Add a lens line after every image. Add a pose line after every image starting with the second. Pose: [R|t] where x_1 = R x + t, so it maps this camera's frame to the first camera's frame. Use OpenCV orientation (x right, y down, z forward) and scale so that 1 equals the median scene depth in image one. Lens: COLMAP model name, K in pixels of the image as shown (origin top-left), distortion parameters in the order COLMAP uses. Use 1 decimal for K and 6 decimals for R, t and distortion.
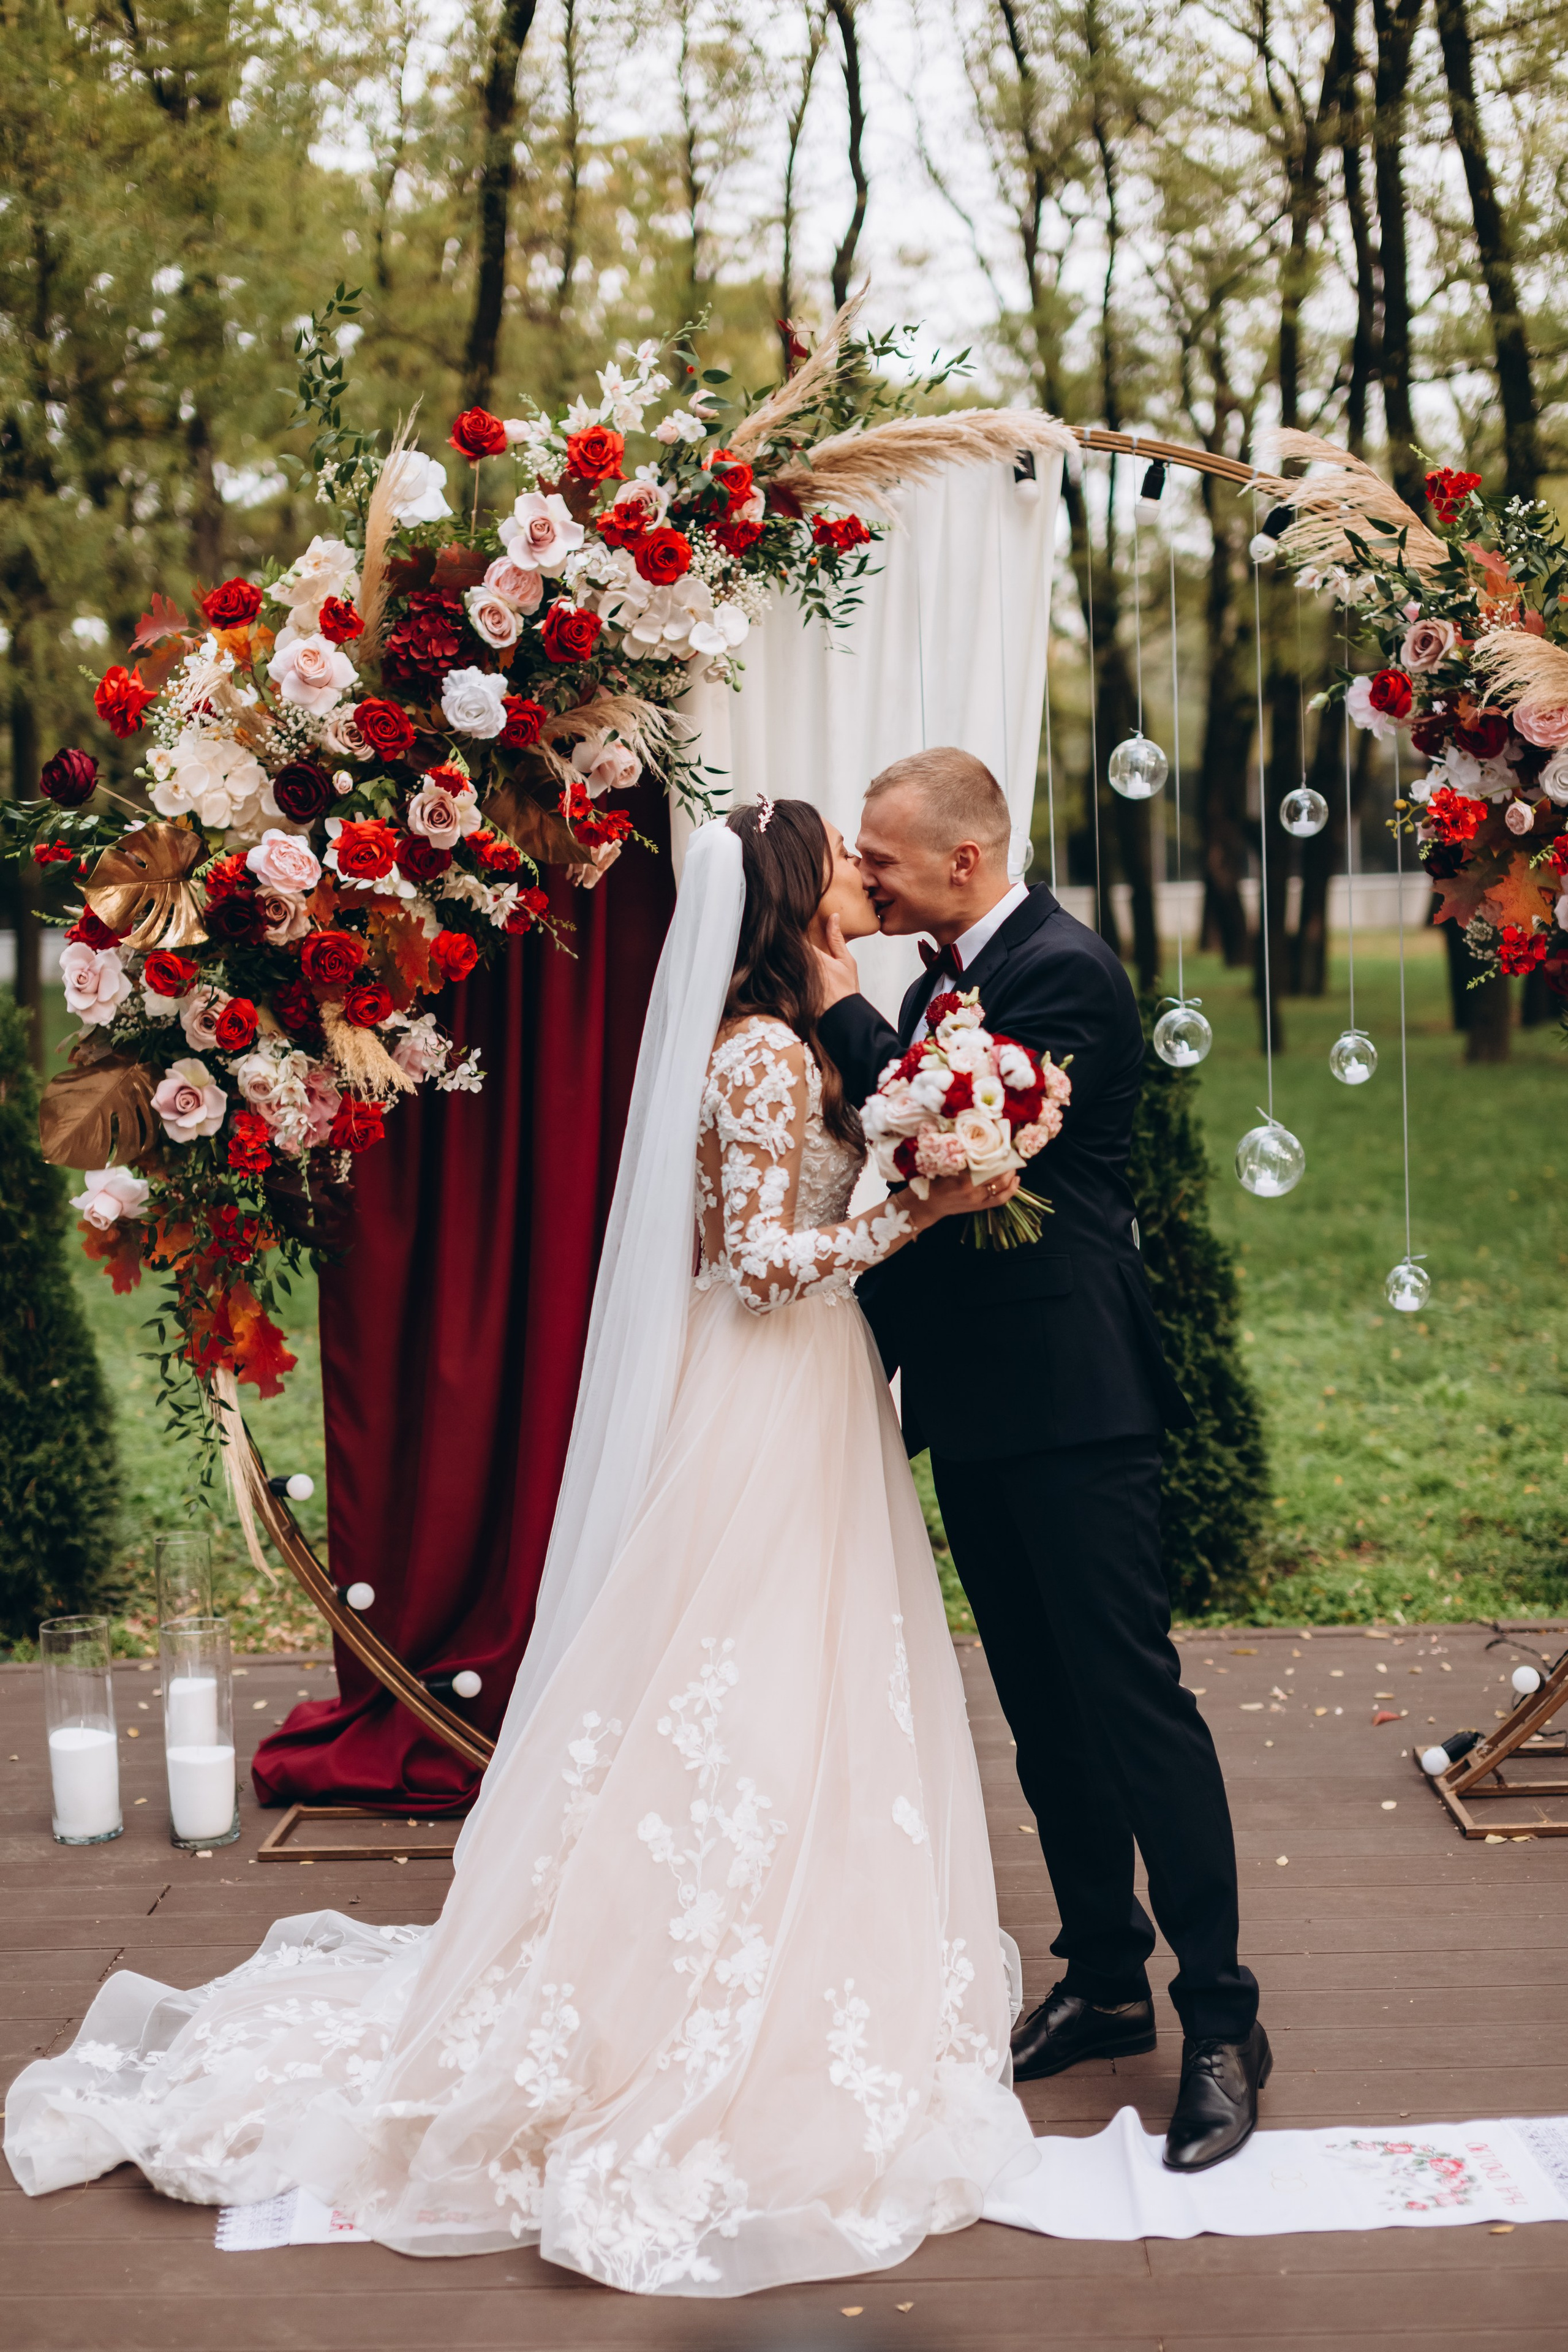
lens RADIAL K [[3189.7, 0, 780.3], [0, 3189.7, 1169.2], [0, 0, 1]] dist [0.103550, -0.460930]
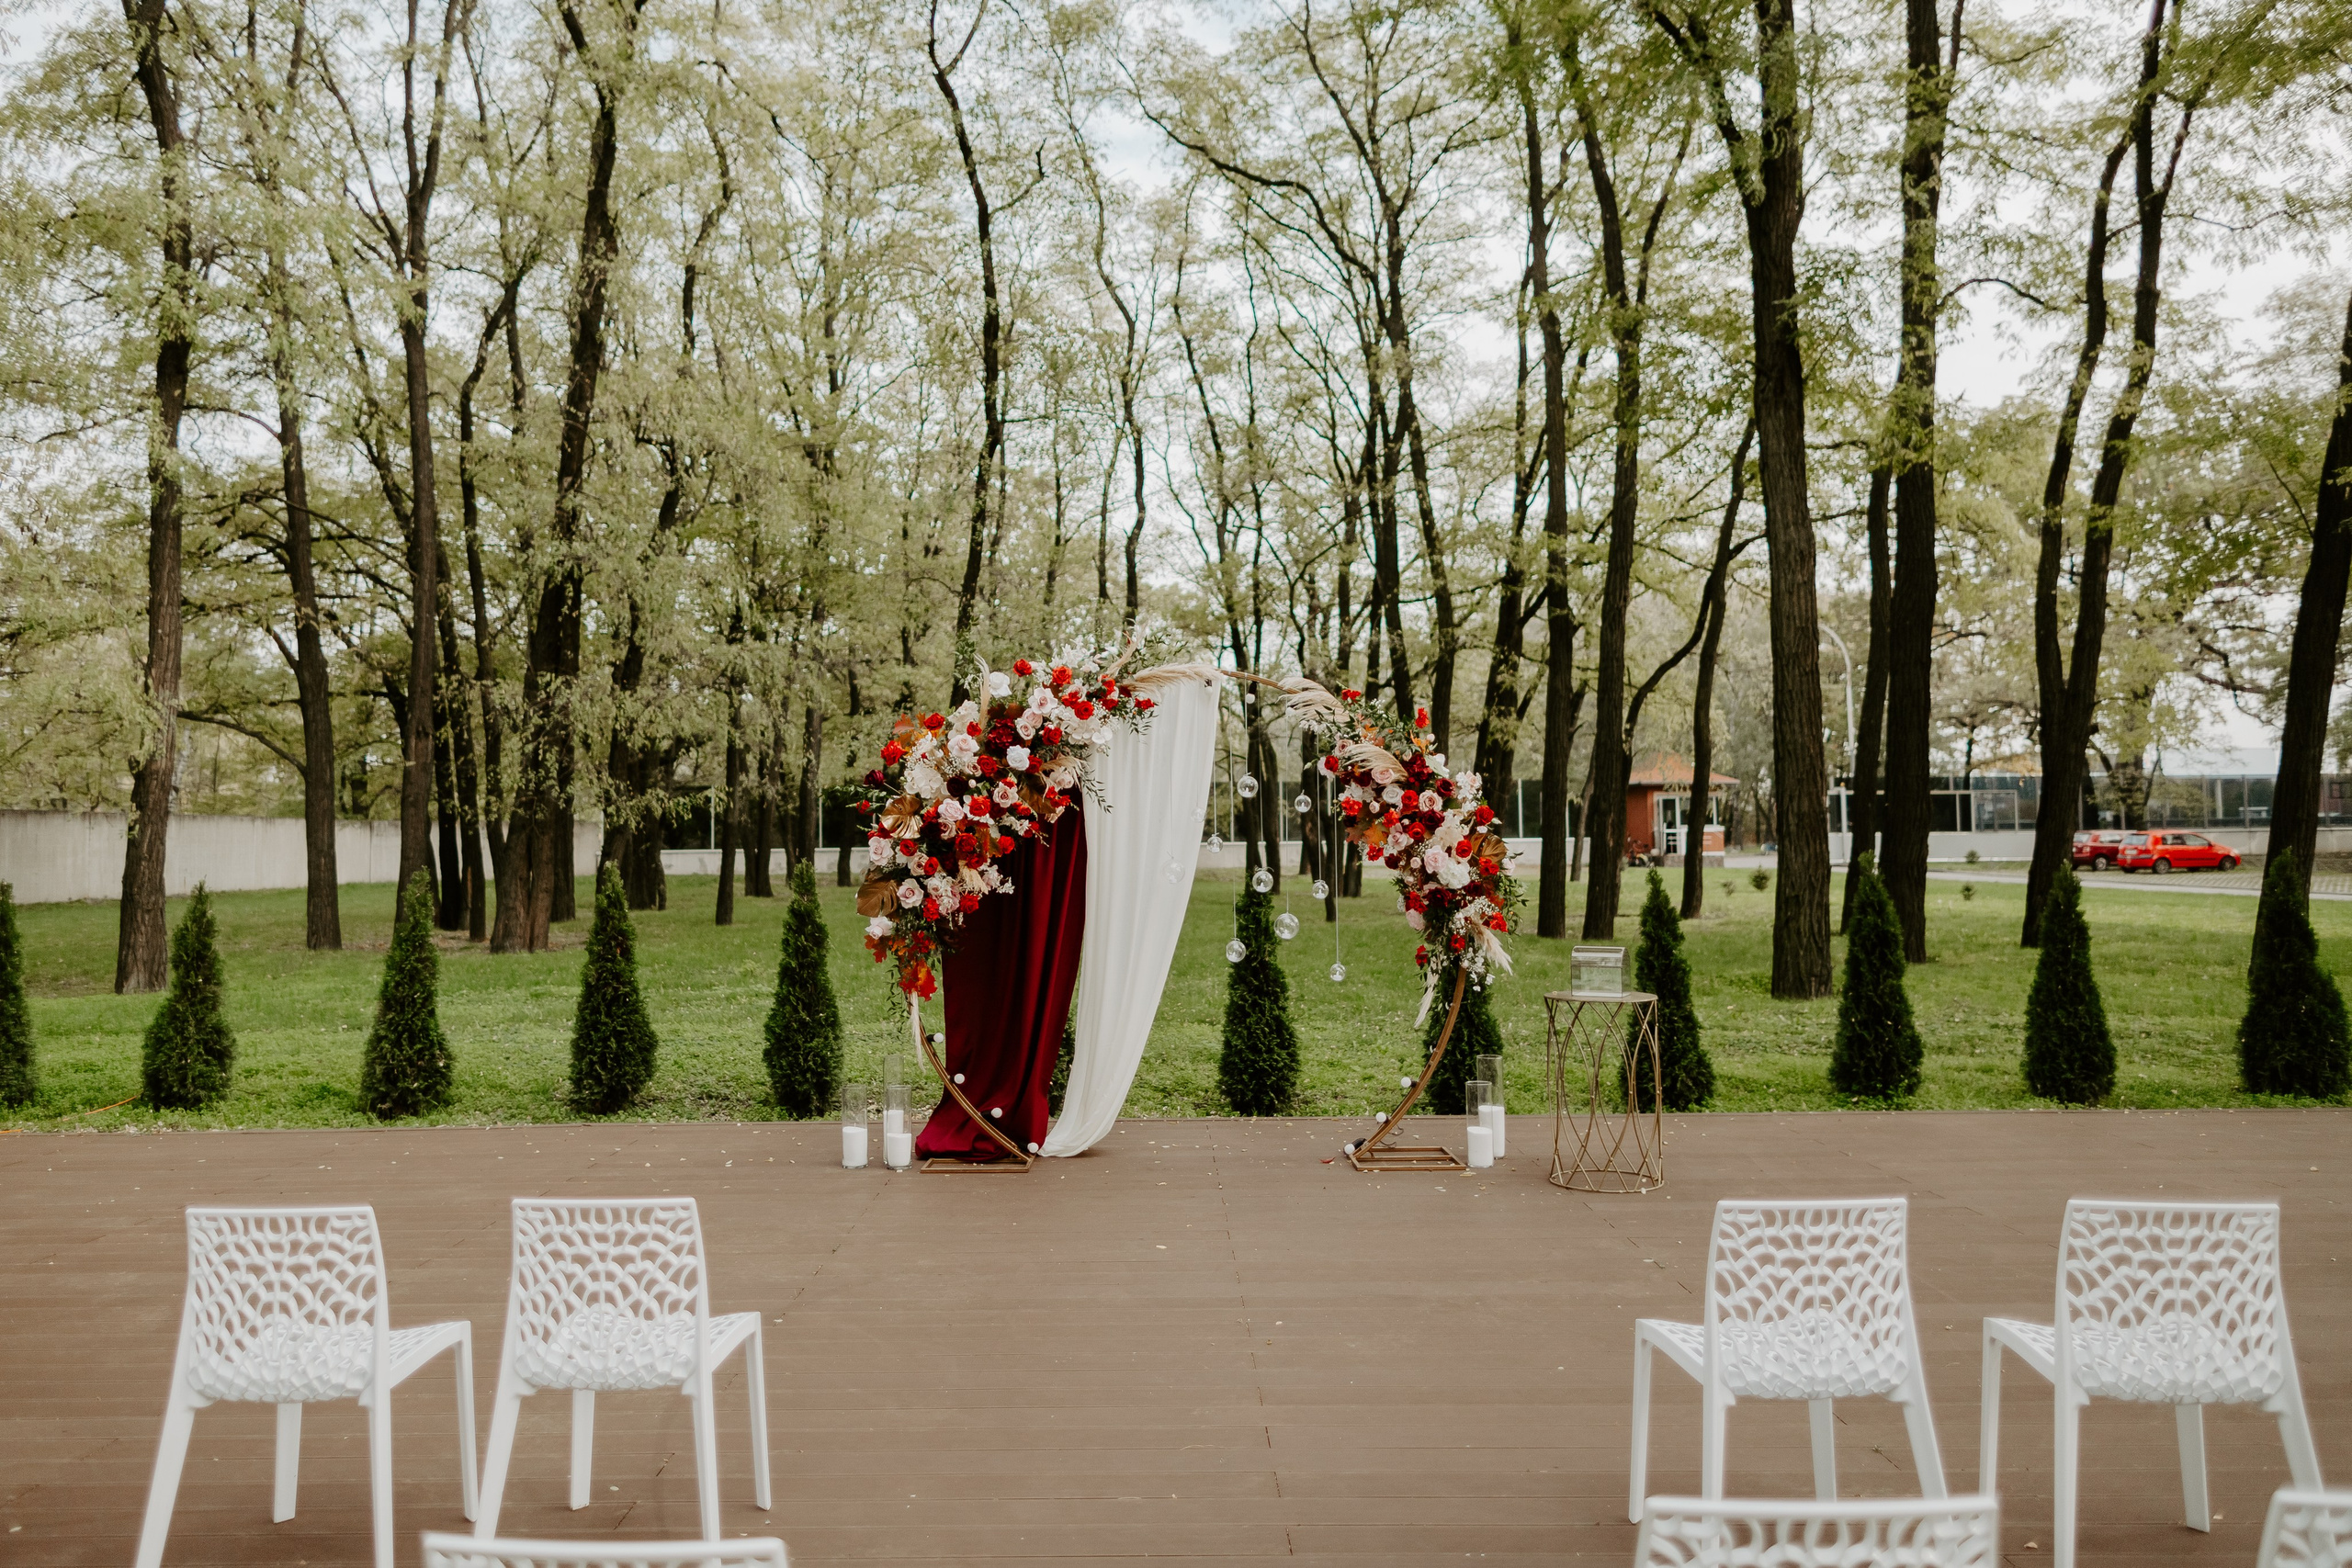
lens RADIAL K [[1729.7, 0, 1141.5], [0, 1729.7, 726.5], [0, 0, 1]] dist [0.009159, 0.001159]
pose [[0.999075, 0.029007, 0.031733, -0.032885], [-0.023806, 0.987865, -0.153478, 0.063093], [-0.035800, 0.152580, 0.987642, -0.547394]]
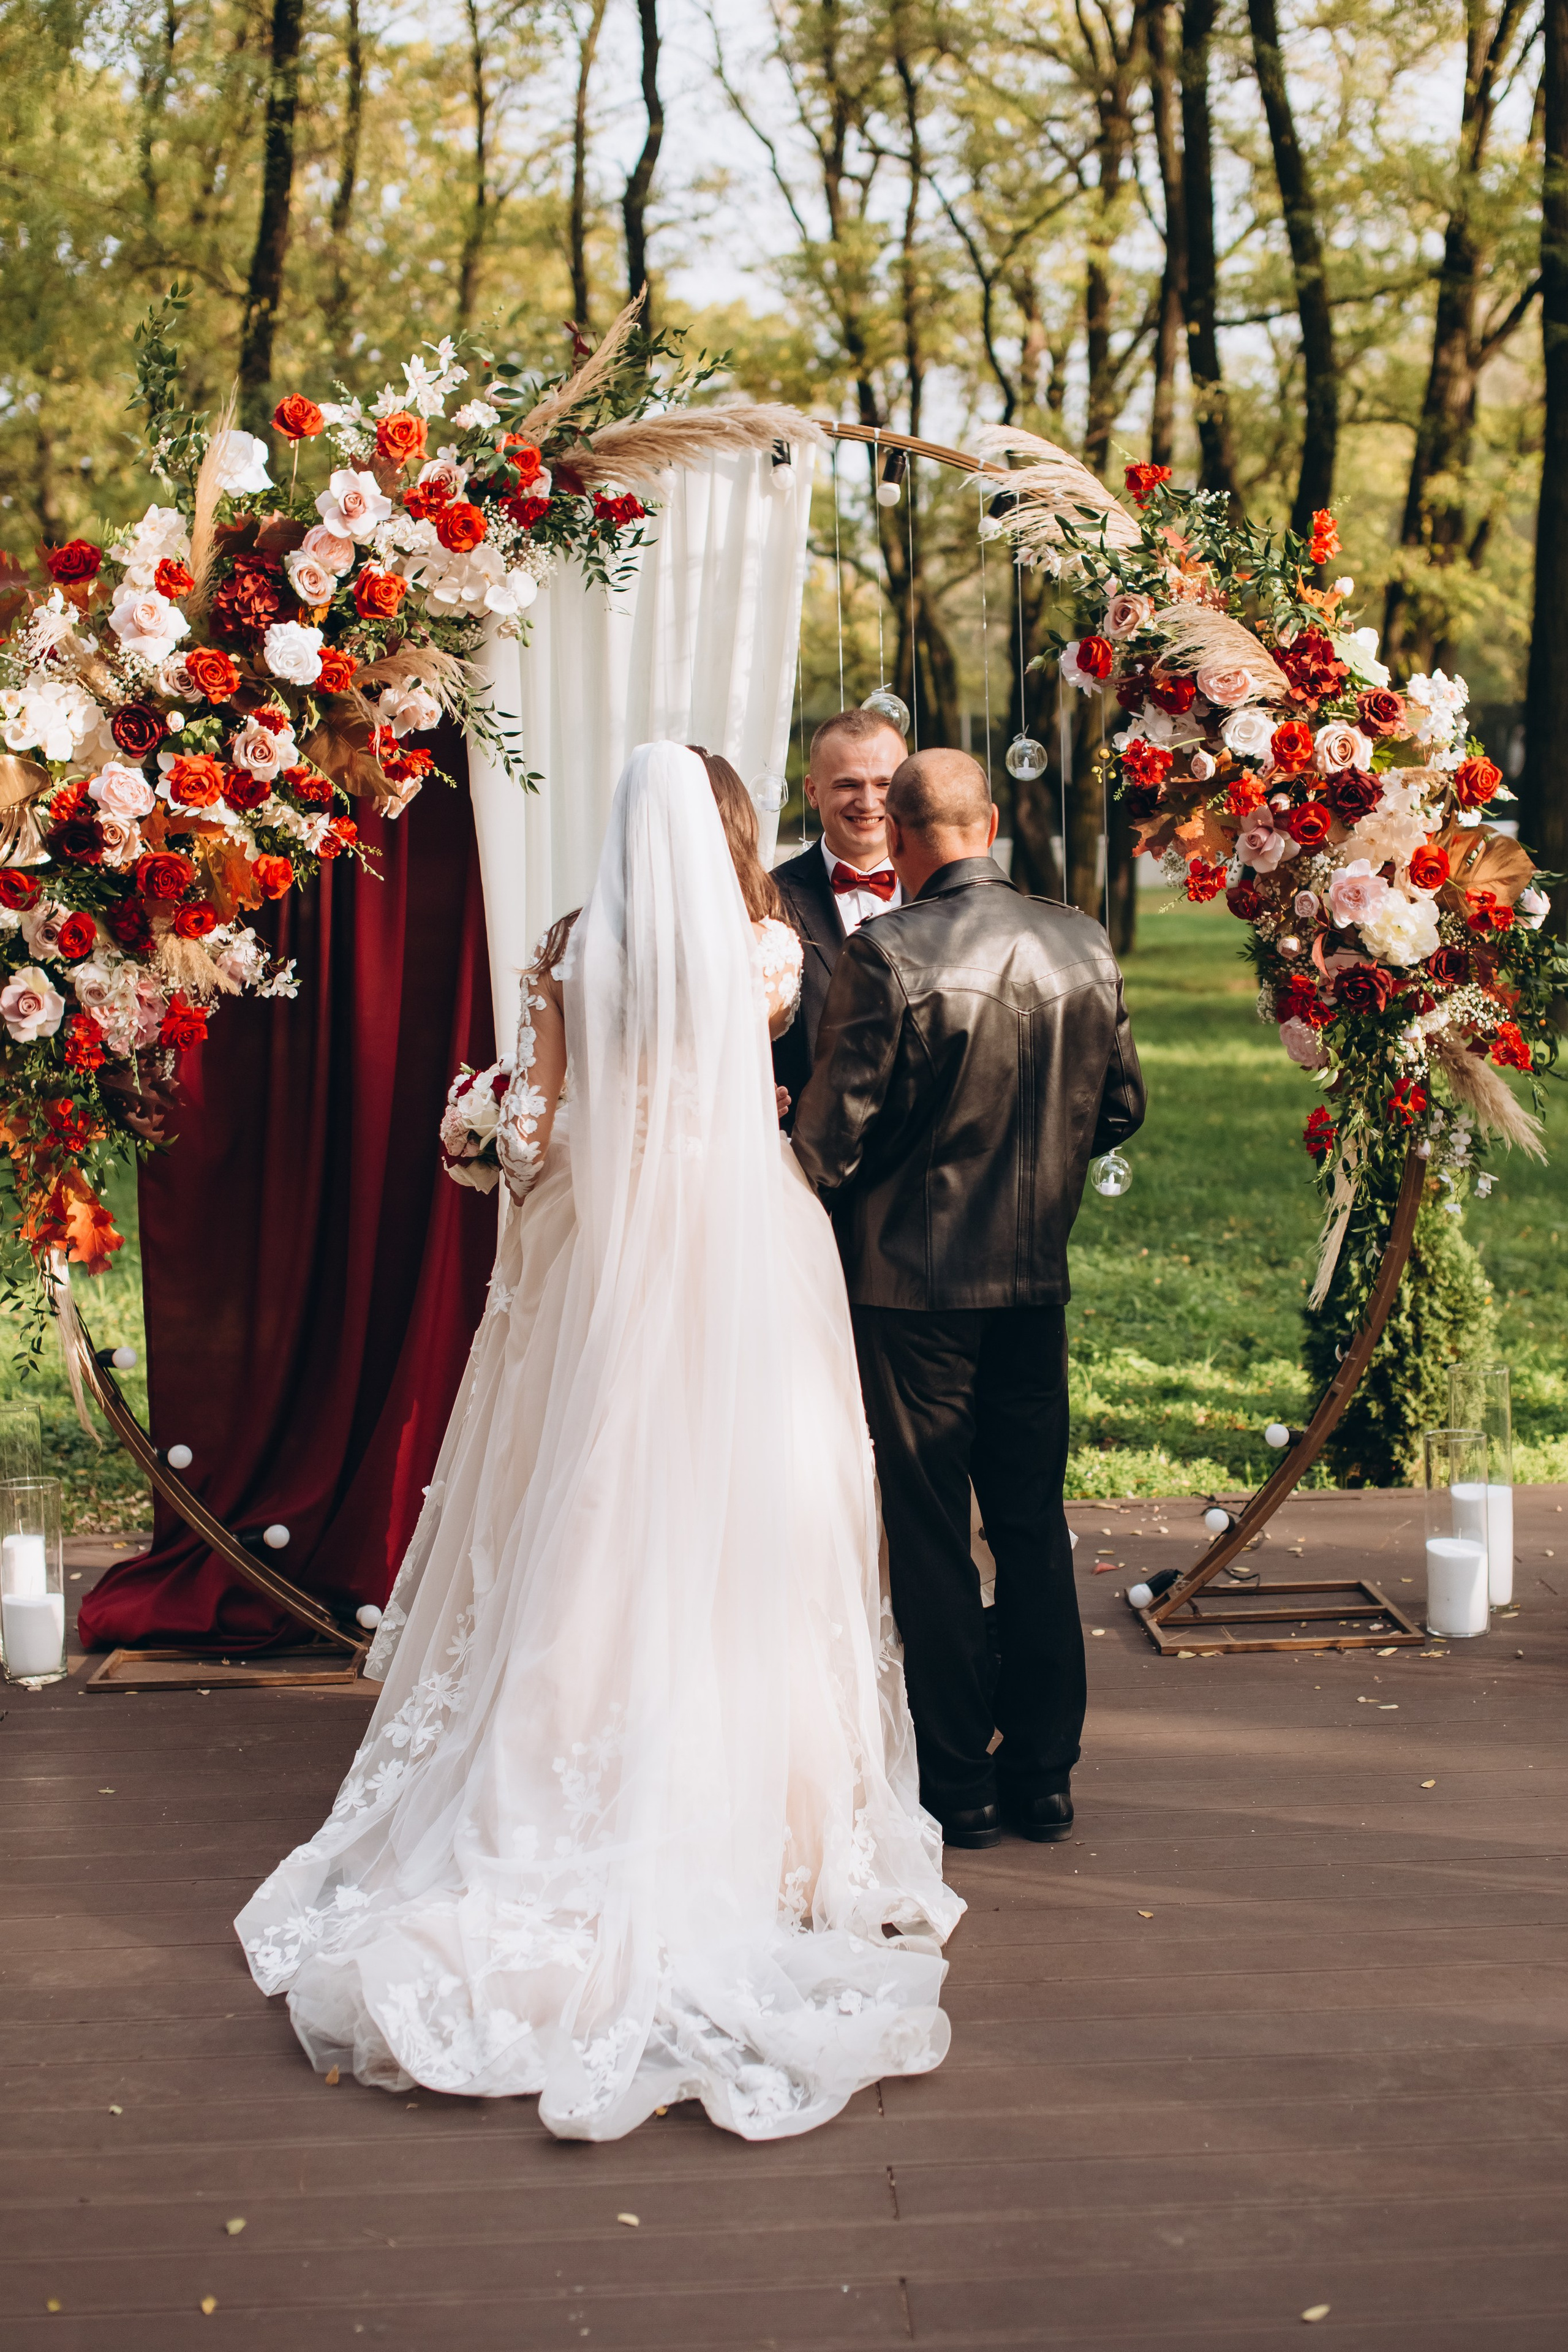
lens RADIAL K [[3468.0, 0, 868.8], [0, 3468.0, 1073.4], [0, 0, 1]] dist [0.072017, -0.096496]
pose [[0.996302, 0.003791, 0.085835, 0.002229], [-0.001949, 0.999766, -0.021534, 0.028289], [-0.085896, 0.021287, 0.996077, -0.234059]]
